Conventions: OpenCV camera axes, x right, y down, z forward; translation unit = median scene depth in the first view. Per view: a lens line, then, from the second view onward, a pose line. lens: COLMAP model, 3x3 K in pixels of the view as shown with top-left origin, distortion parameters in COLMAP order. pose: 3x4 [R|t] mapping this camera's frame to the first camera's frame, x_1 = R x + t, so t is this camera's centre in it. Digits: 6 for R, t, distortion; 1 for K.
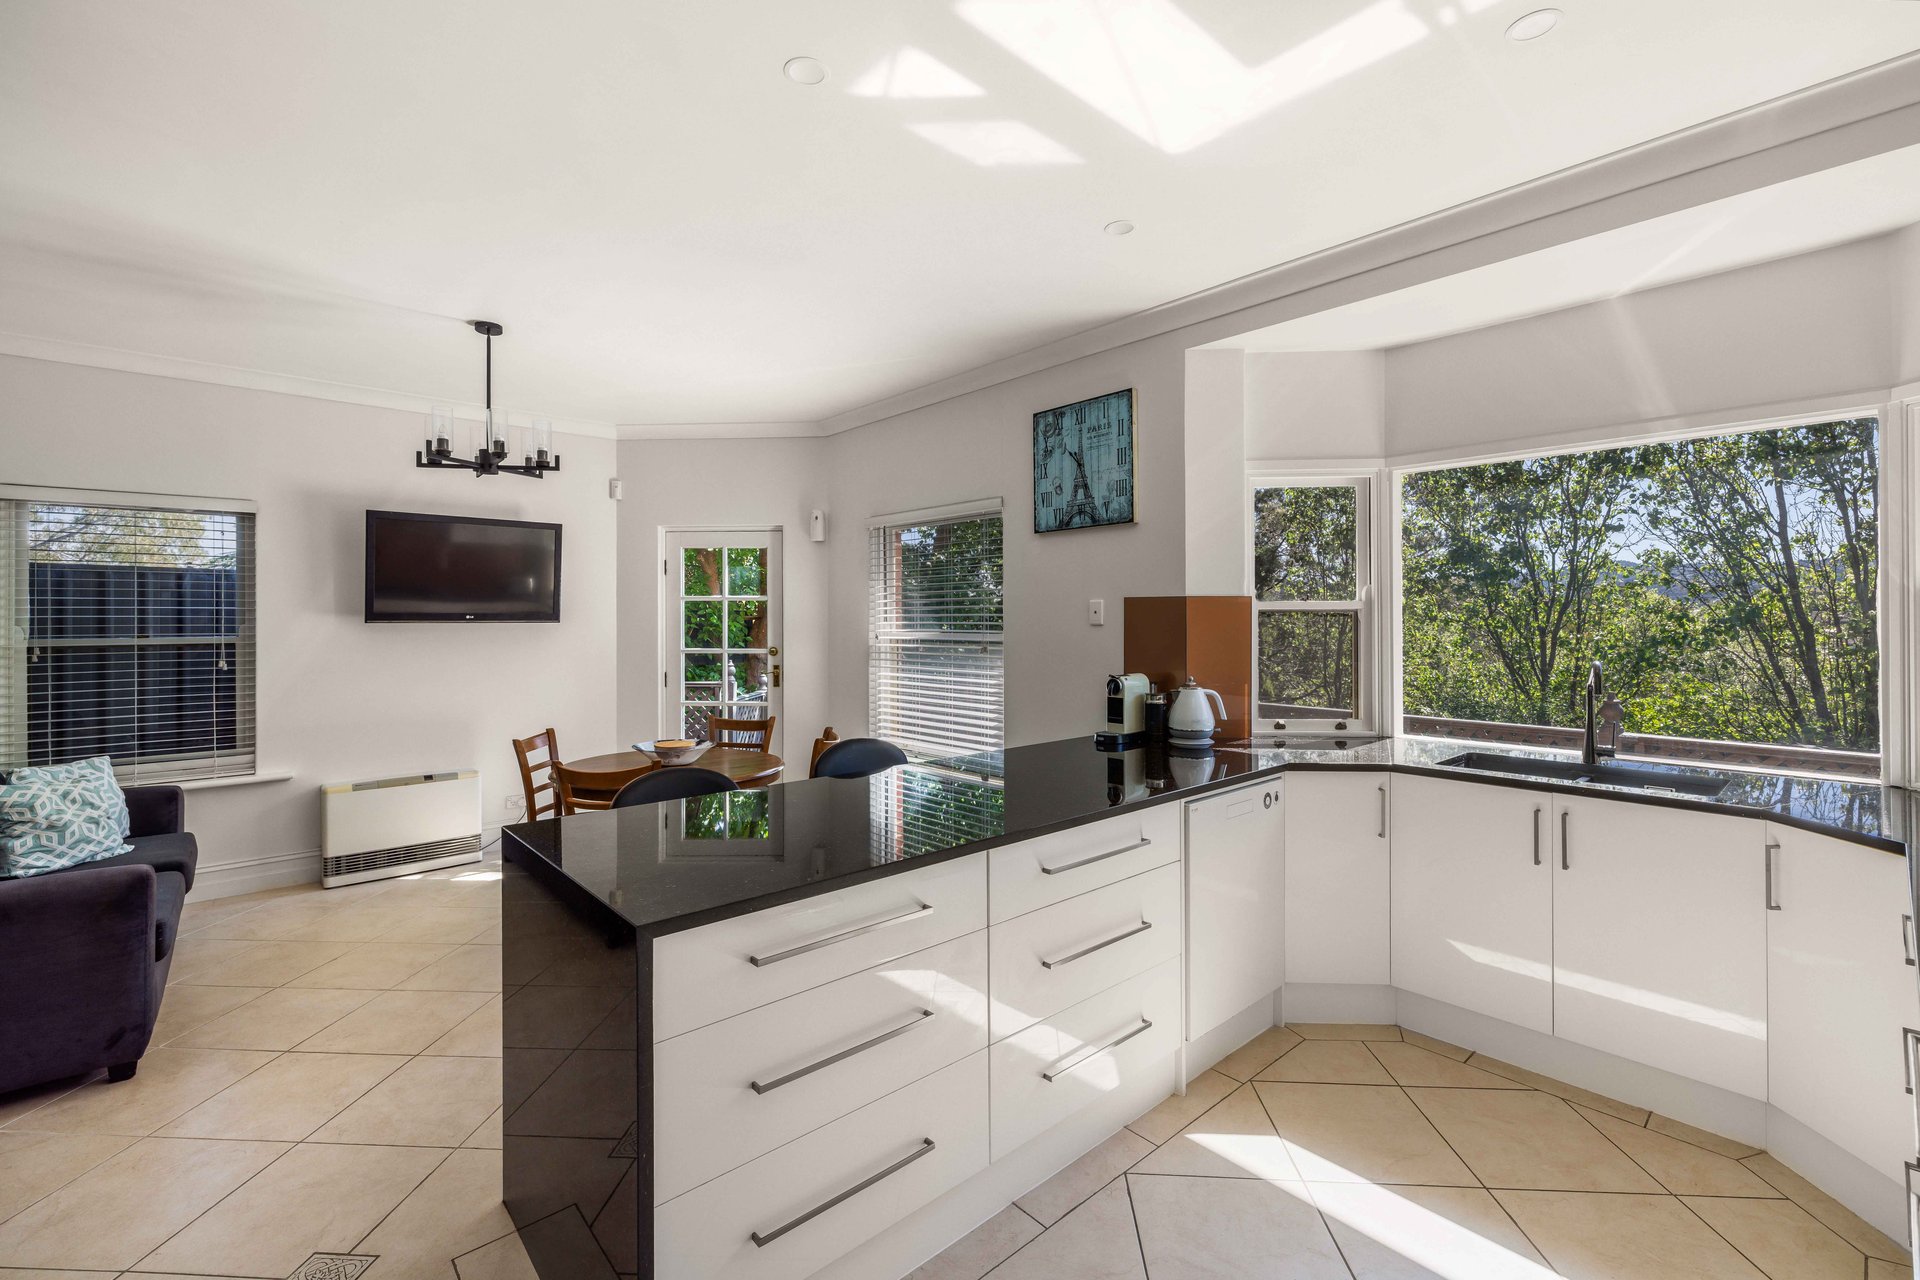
lens RADIAL K [[815.5, 0, 950.2], [0, 815.5, 618.7], [0, 0, 1]] dist [0.000738, 0.000012]
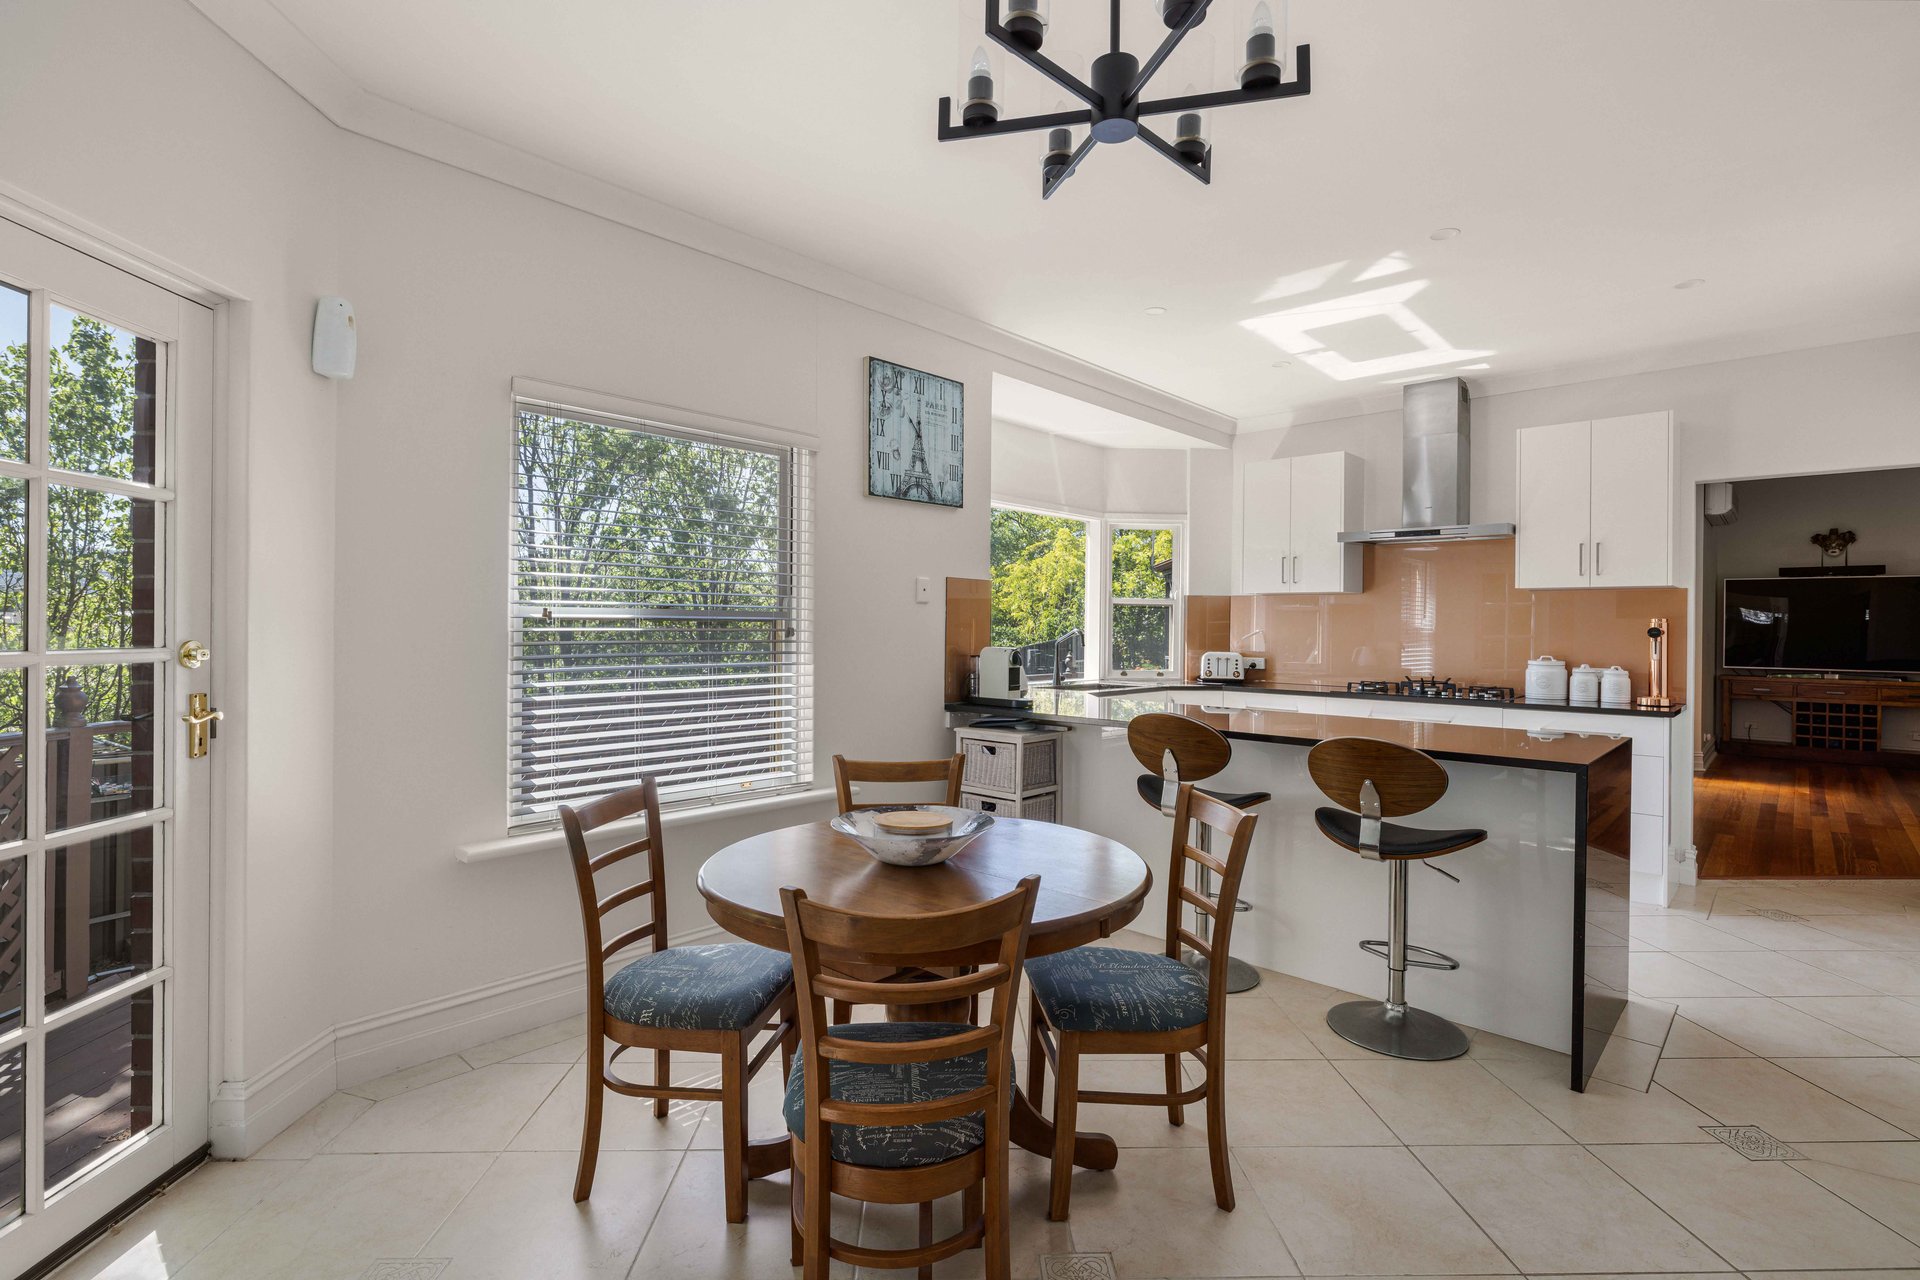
lens RADIAL K [[918.5, 0, 966.9], [0, 918.5, 623.6], [0, 0, 1]] dist [0.002509, 0.001344]
pose [[-0.108331, -0.001819, 0.994113, -0.958225], [-0.015351, 0.999882, 0.000156, 0.032707], [-0.993996, -0.015244, -0.108346, 1.095798]]
